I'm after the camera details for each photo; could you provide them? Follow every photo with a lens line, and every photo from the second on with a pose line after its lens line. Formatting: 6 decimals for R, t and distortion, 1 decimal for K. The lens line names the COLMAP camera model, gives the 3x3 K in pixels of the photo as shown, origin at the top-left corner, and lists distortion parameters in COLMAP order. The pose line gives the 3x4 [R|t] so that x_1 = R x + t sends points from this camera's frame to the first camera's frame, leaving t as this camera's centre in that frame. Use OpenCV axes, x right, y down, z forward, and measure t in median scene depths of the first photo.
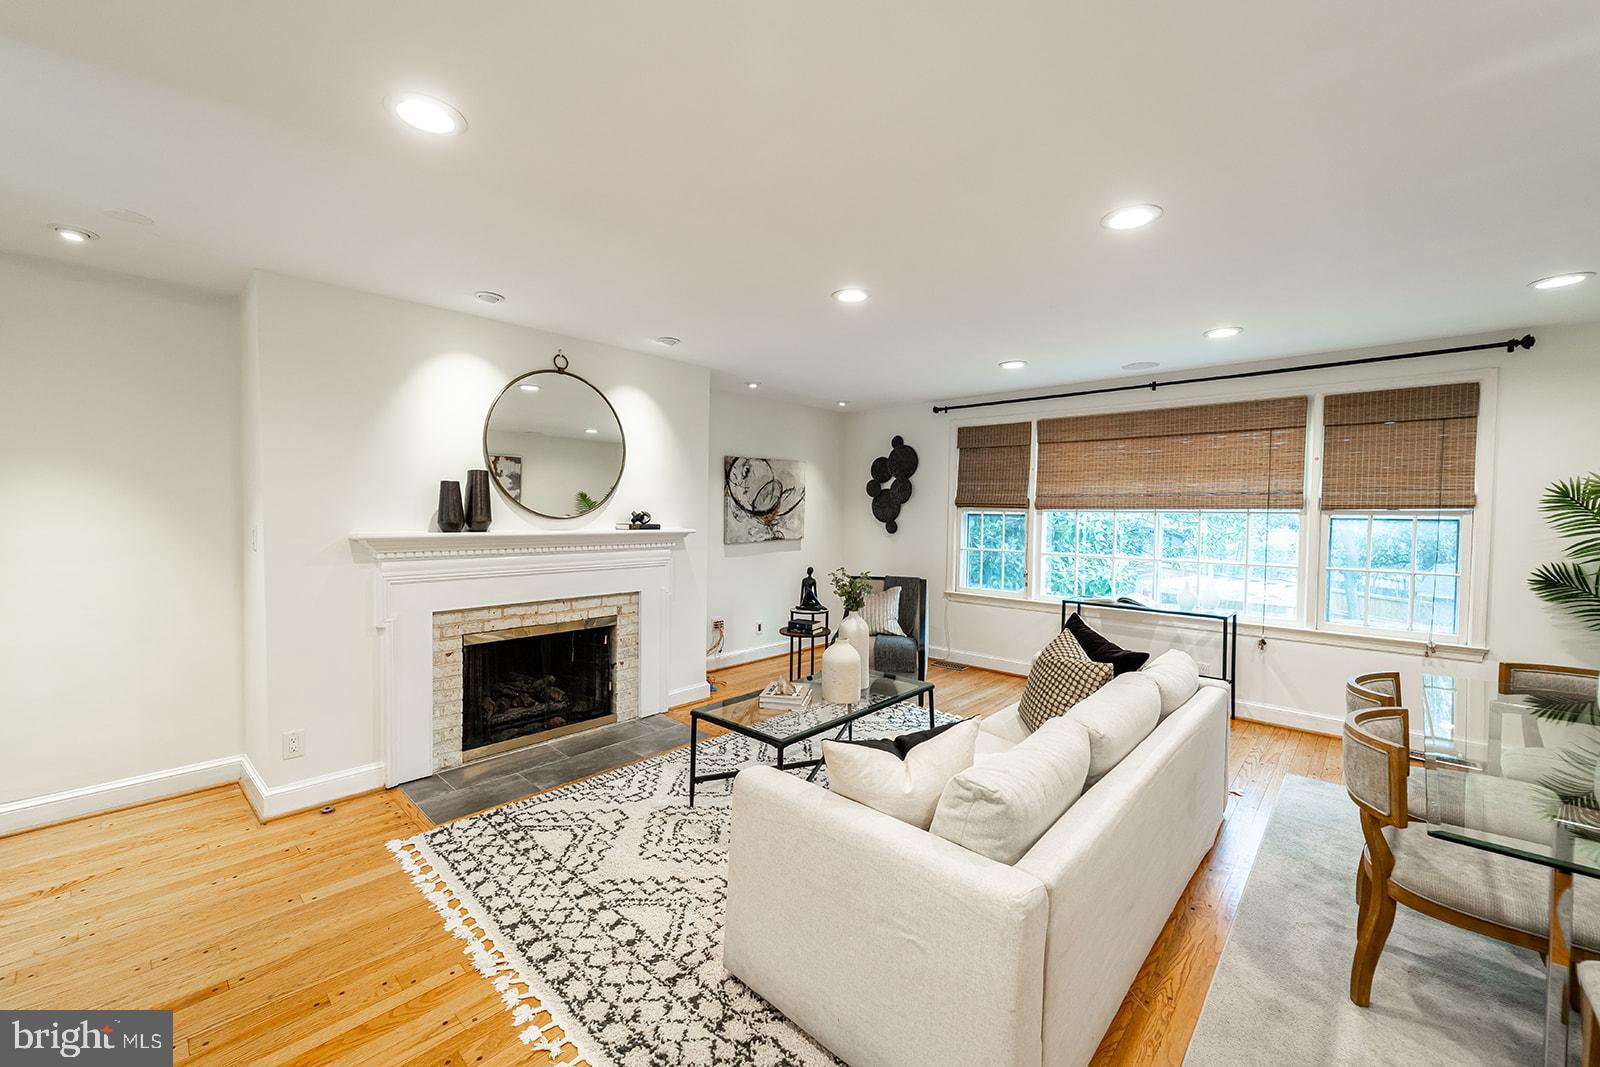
lens RADIAL K [[634.4, 0, 799.0], [0, 634.4, 531.0], [0, 0, 1]] dist [0.000430, -0.000818]
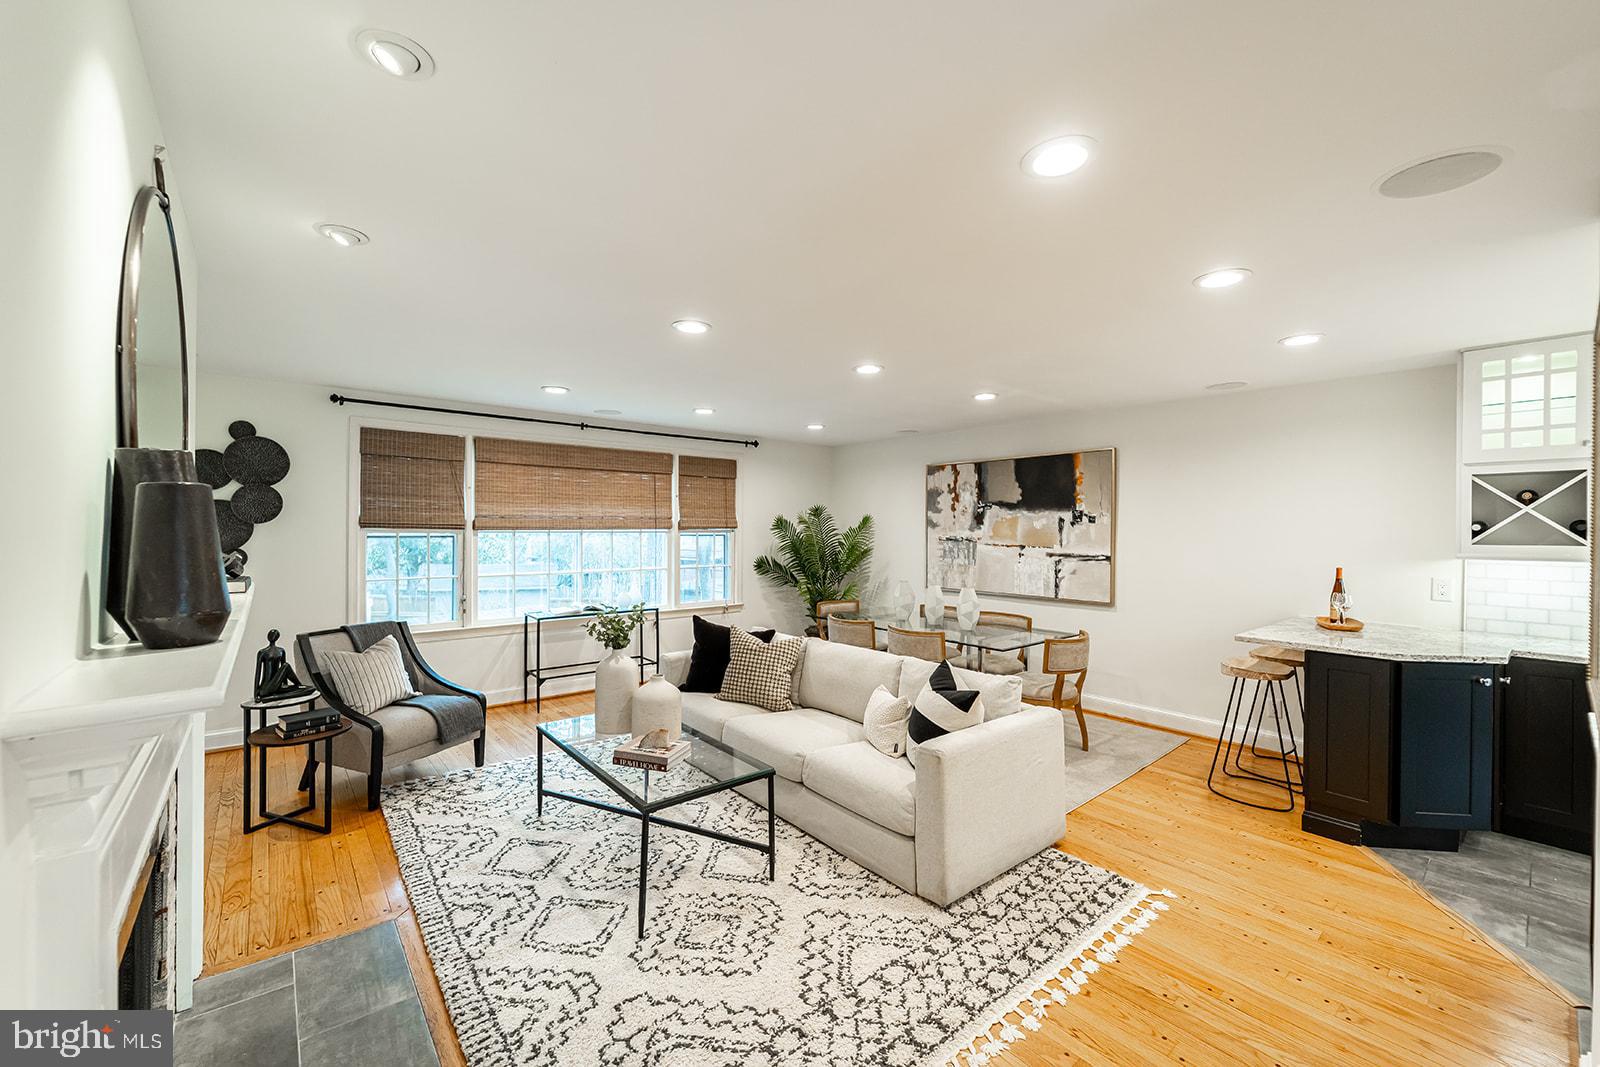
lens RADIAL K [[634.4, 0, 799.0], [0, 634.4, 531.0], [0, 0, 1]] dist [0.000430, -0.000818]
pose [[0.130142, -0.014619, 0.991388, -0.715810], [0.028424, 0.999535, 0.011008, -0.042495], [-0.991088, 0.026747, 0.130497, 0.564482]]
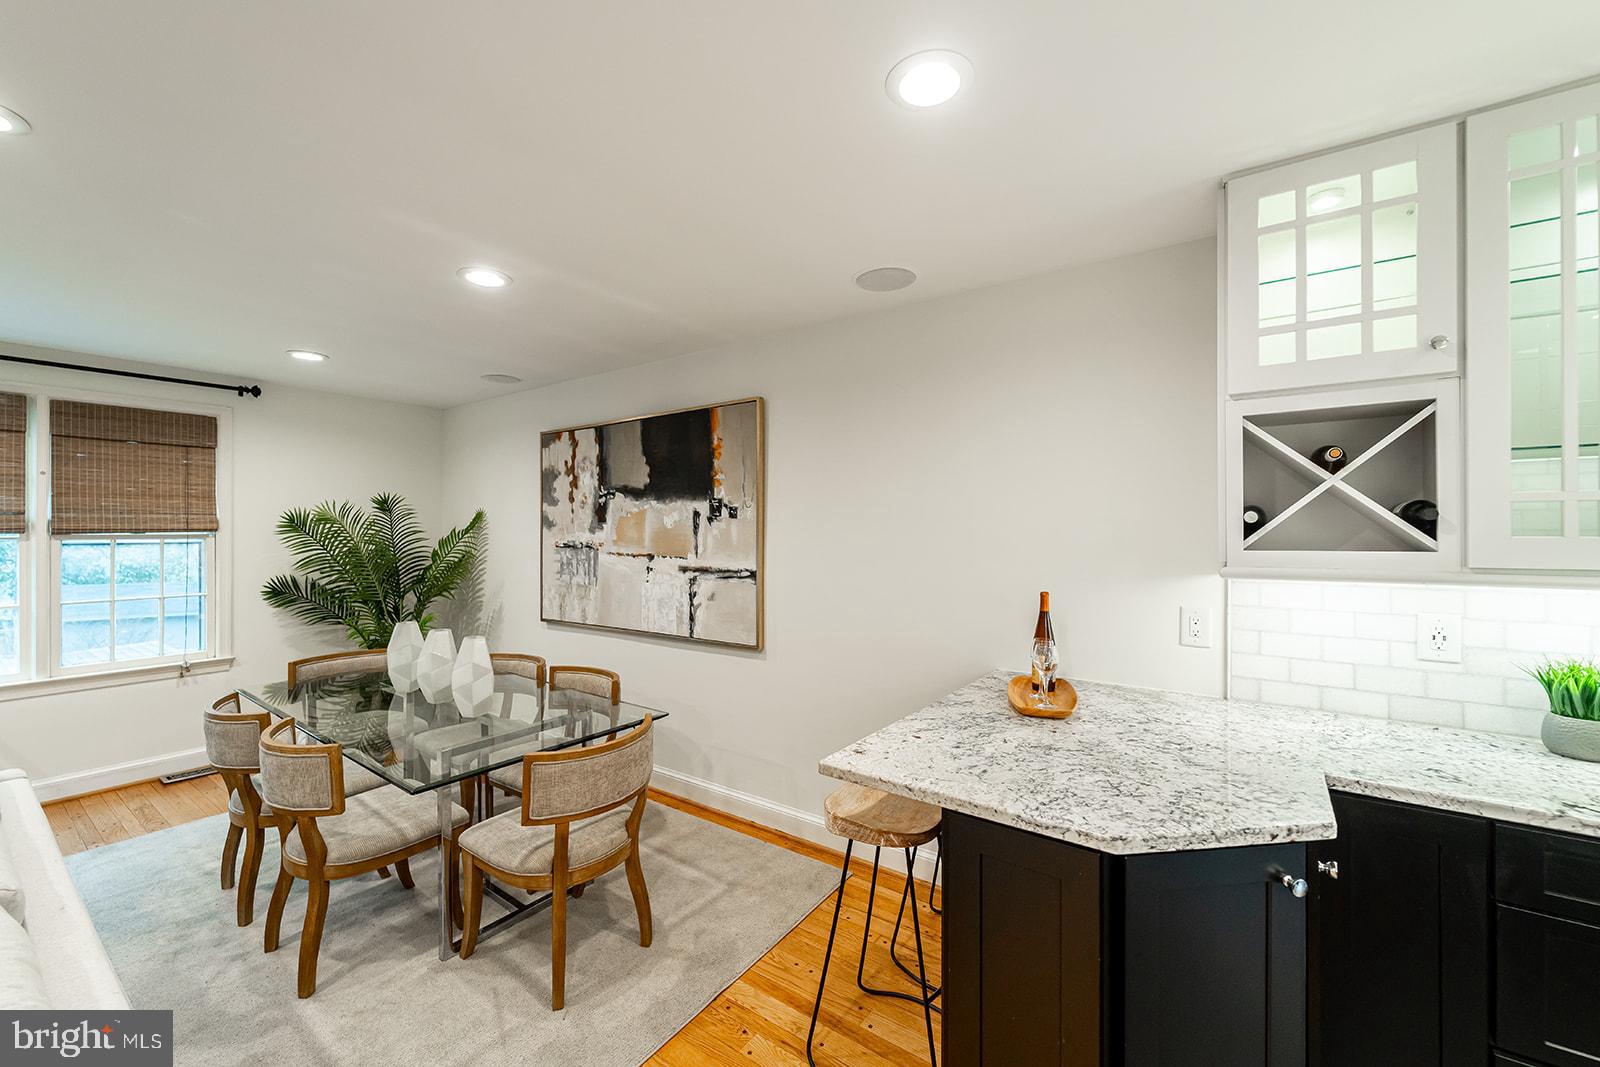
lens RADIAL K [[634.4, 0, 799.0], [0, 634.4, 531.0], [0, 0, 1]] dist [0.000430, -0.000818]
pose [[-0.118145, -0.009538, 0.992951, -0.138887], [0.033039, 0.999362, 0.013531, -0.018023], [-0.992447, 0.034404, -0.117754, 0.127160]]
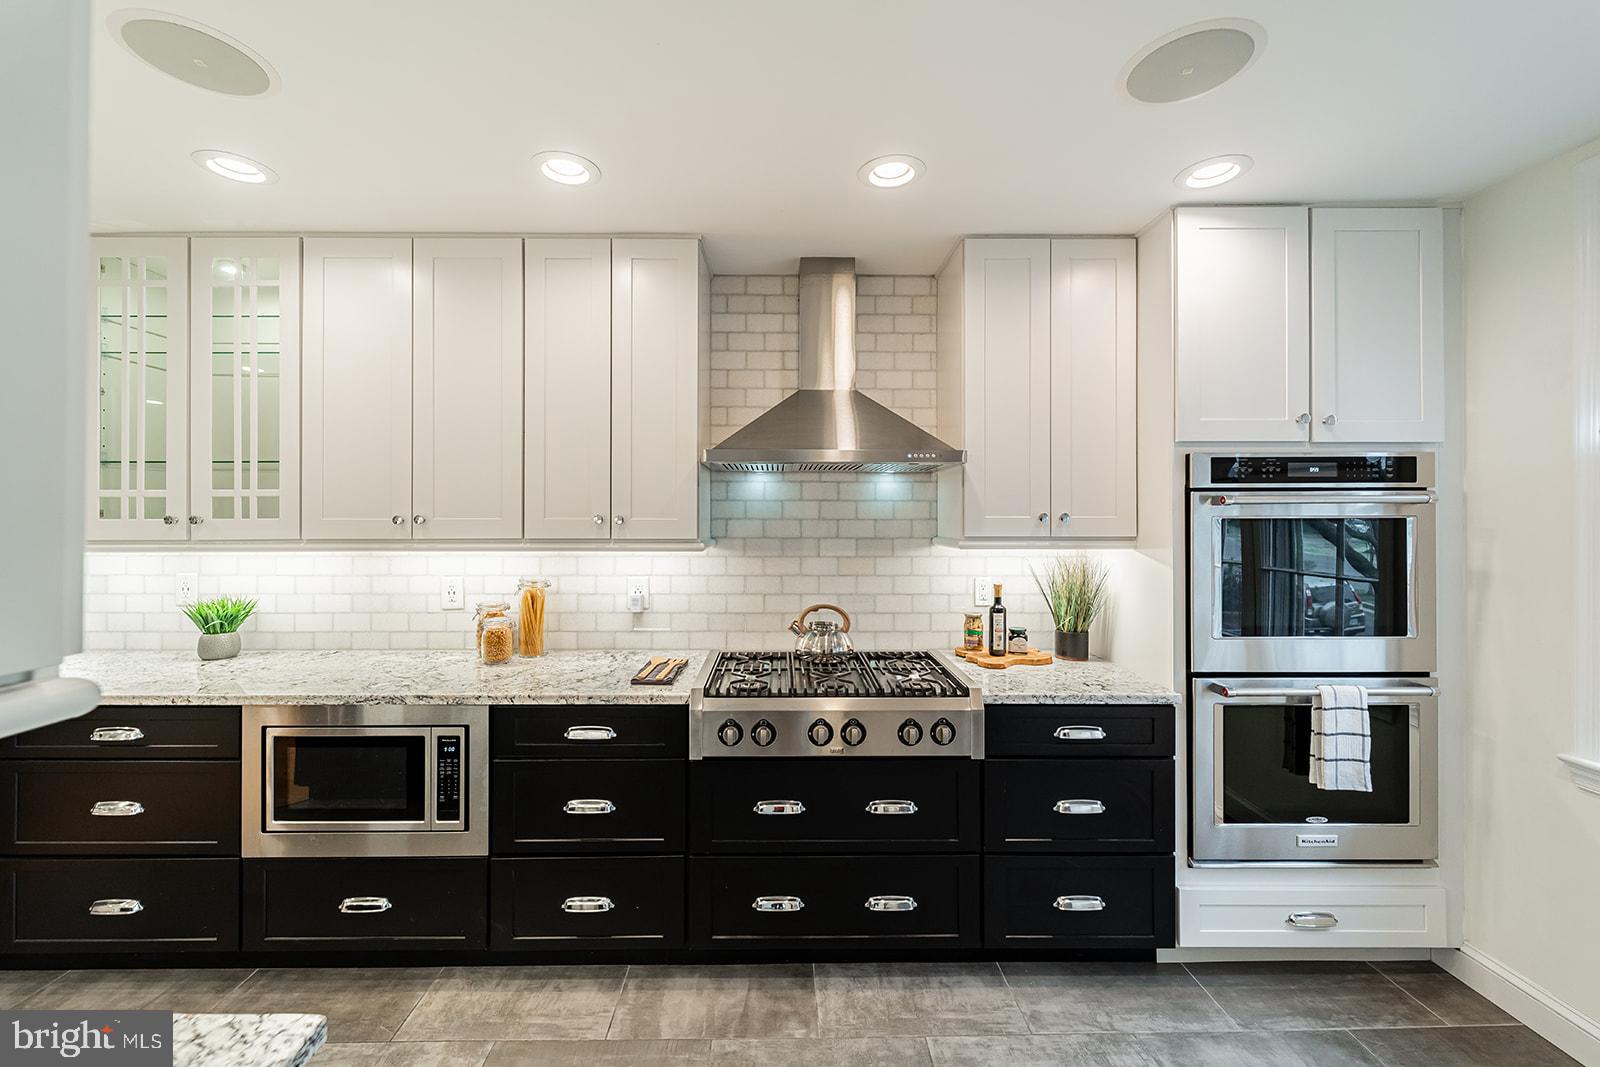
lens RADIAL K [[655.5, 0, 801.1], [0, 655.5, 509.3], [0, 0, 1]] dist [0.000304, -0.000097]
pose [[-0.679573, -0.008407, 0.733560, -0.690360], [0.016258, 0.999516, 0.026517, -0.010089], [-0.733428, 0.029946, -0.679107, -0.406995]]
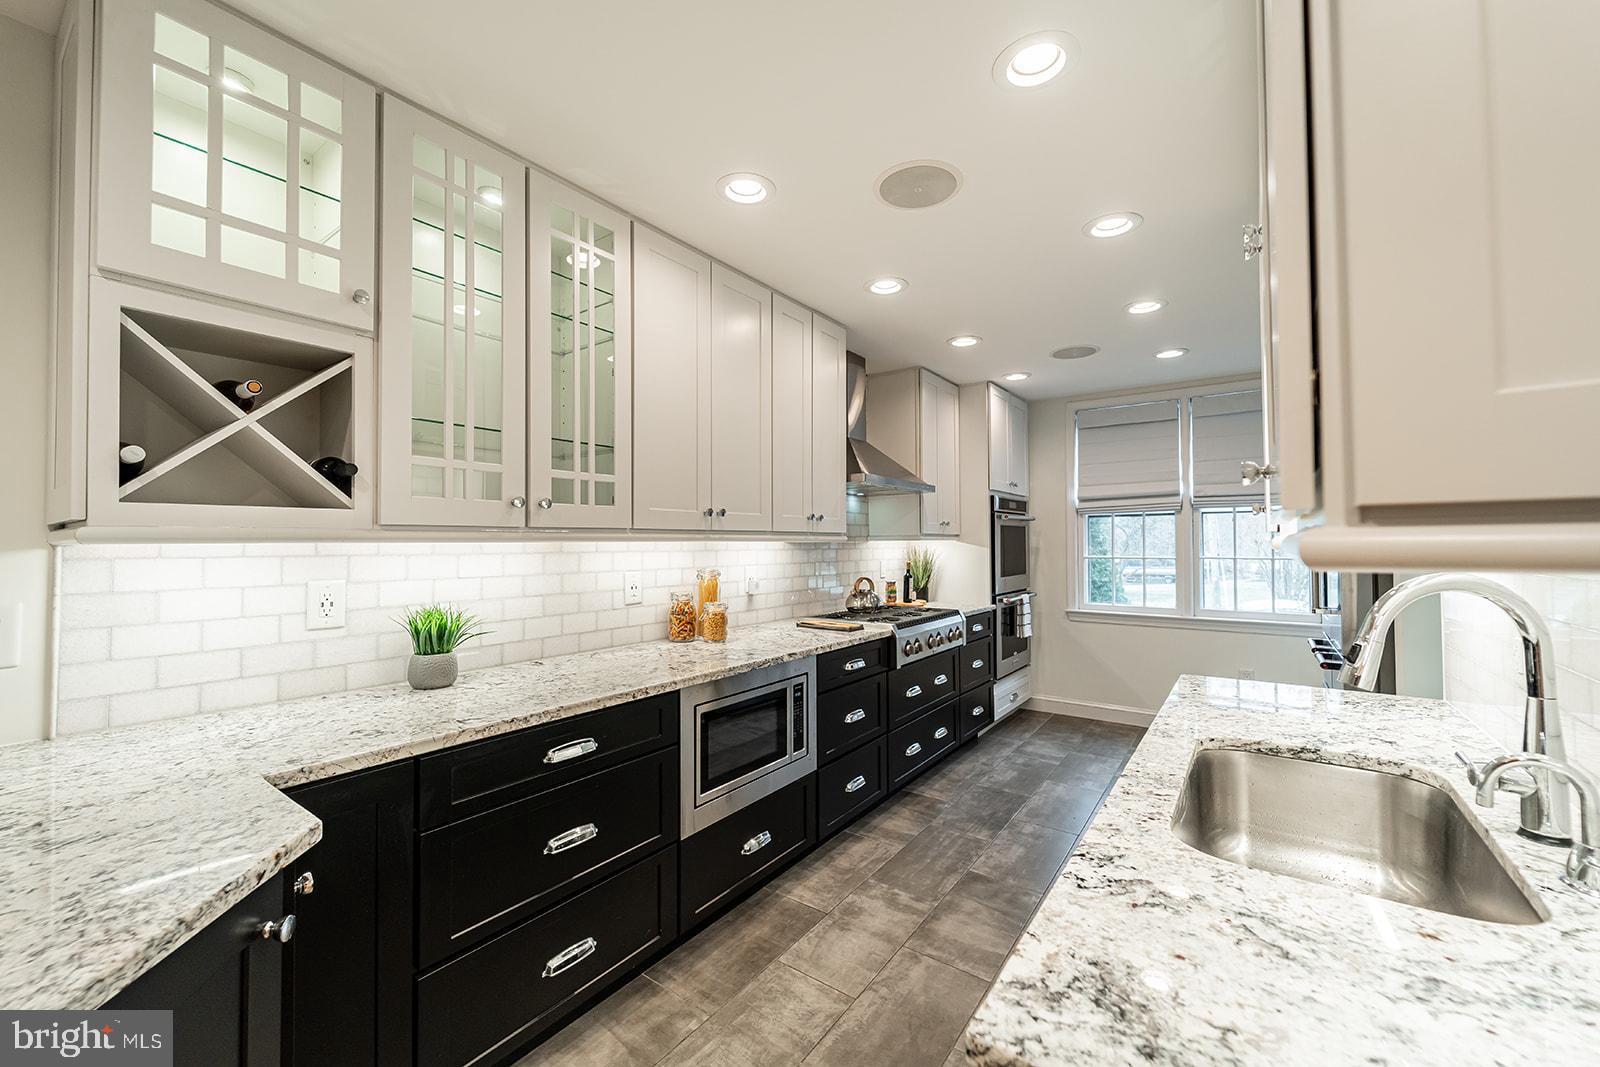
lens RADIAL K [[634.4, 0, 799.0], [0, 634.4, 531.0], [0, 0, 1]] dist [0.000430, -0.000818]
pose [[-0.993593, -0.012528, -0.112322, -0.019141], [-0.014152, 0.999806, 0.013673, 0.018189], [0.112129, 0.015175, -0.993578, 0.102086]]
